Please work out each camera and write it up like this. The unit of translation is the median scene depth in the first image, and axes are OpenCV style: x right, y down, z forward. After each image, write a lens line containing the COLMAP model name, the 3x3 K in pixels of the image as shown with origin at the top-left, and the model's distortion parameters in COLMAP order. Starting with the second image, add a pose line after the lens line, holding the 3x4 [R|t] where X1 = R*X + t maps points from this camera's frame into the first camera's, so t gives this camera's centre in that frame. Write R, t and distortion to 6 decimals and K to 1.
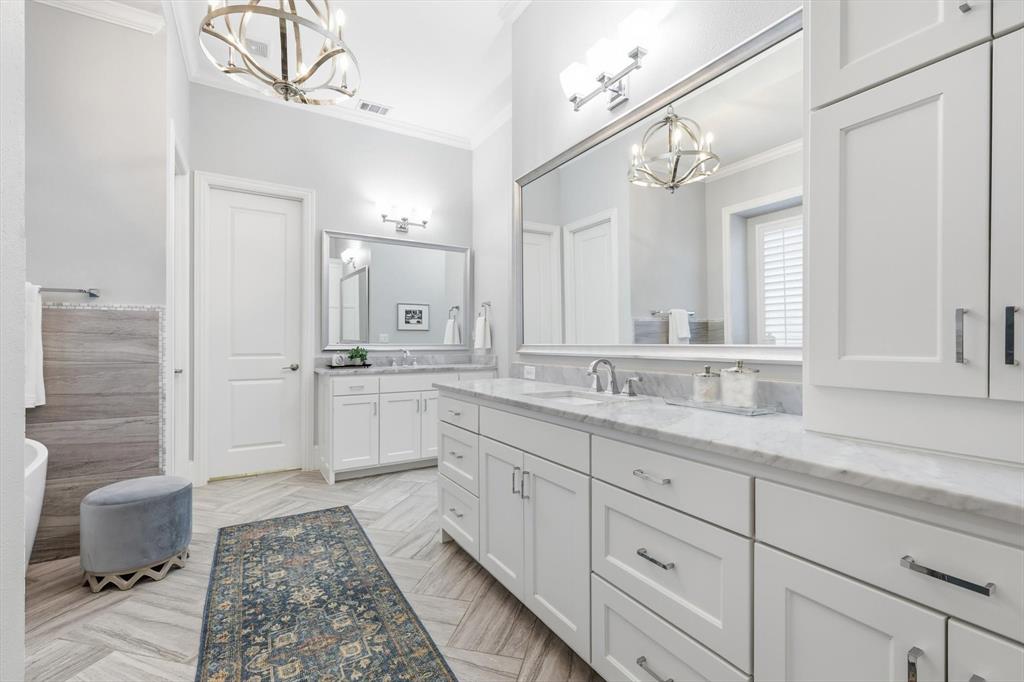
lens RADIAL K [[449.5, 0, 511.9], [0, 449.5, 341.2], [0, 0, 1]] dist [-0.001570, -0.000383]
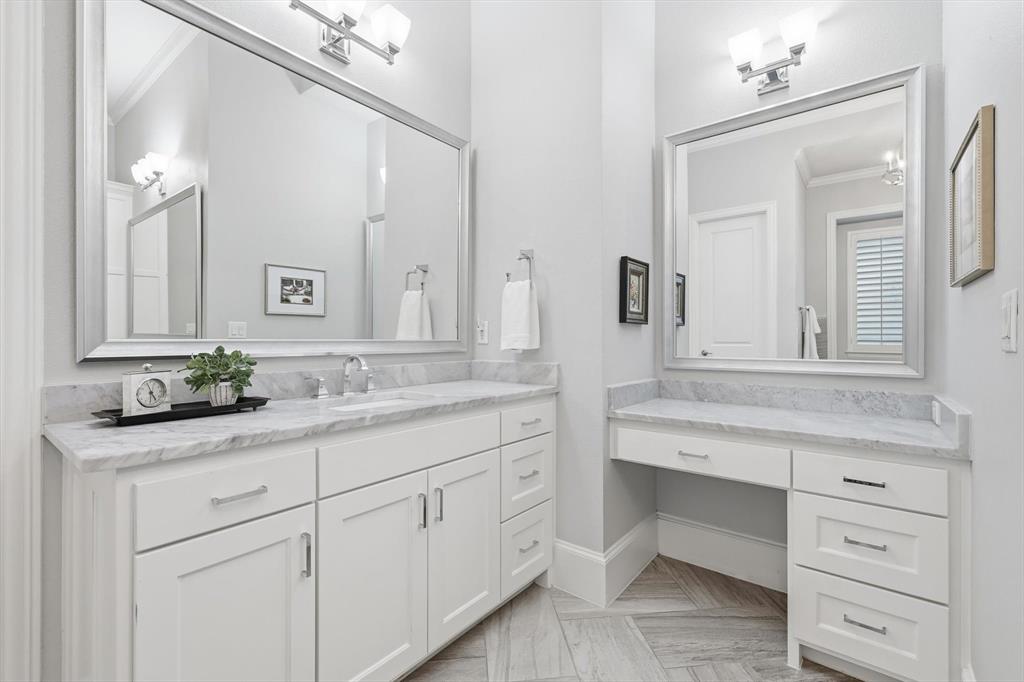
lens RADIAL K [[449.5, 0, 511.8], [0, 449.5, 340.2], [0, 0, 1]] dist [-0.001570, -0.000383]
pose [[0.936961, -0.000886, 0.349434, -0.237671], [0.000187, 0.999998, 0.002034, 0.006312], [-0.349435, -0.001841, 0.936959, 0.572934]]
